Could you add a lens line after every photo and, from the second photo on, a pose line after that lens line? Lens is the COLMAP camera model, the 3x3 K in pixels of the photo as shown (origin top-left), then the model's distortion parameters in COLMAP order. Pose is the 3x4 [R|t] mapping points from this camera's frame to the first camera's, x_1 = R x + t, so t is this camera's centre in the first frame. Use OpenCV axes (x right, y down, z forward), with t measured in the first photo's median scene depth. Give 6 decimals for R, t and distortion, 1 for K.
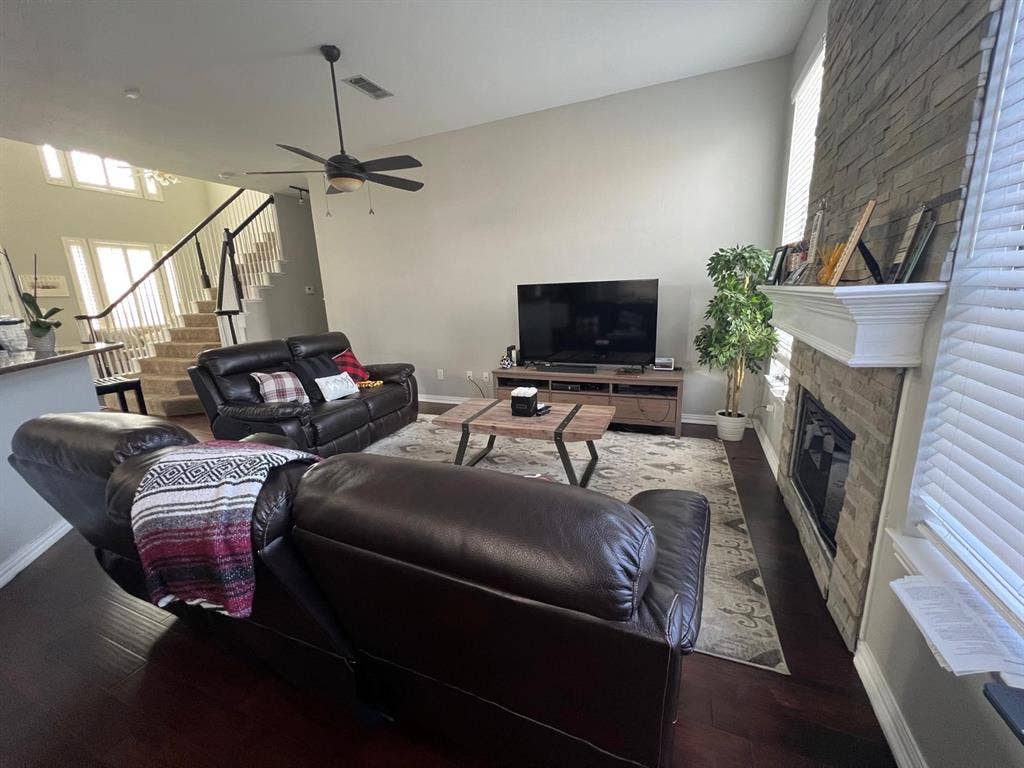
lens RADIAL K [[408.3, 0, 511.5], [0, 408.3, 385.0], [0, 0, 1]] dist [0.000371, -0.000061]
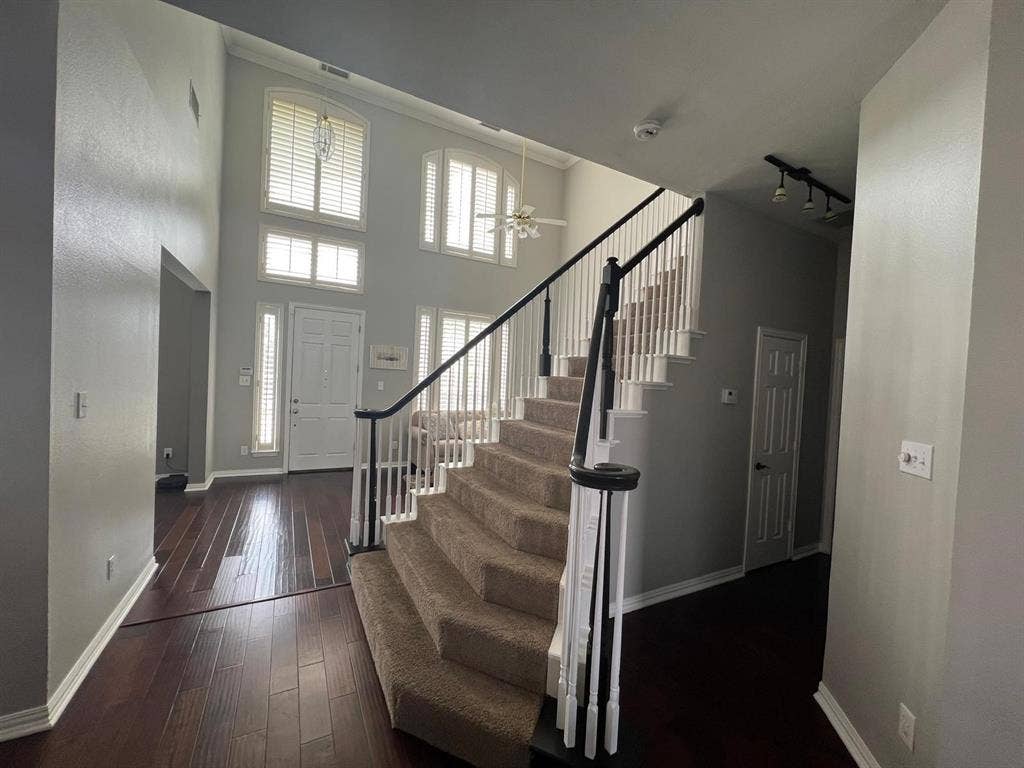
lens RADIAL K [[408.3, 0, 511.5], [0, 408.3, 385.0], [0, 0, 1]] dist [0.000371, -0.000061]
pose [[0.780328, 0.093246, -0.618379, -0.444165], [-0.217185, 0.967682, -0.128146, -0.147576], [0.586446, 0.234299, 0.775361, 0.555280]]
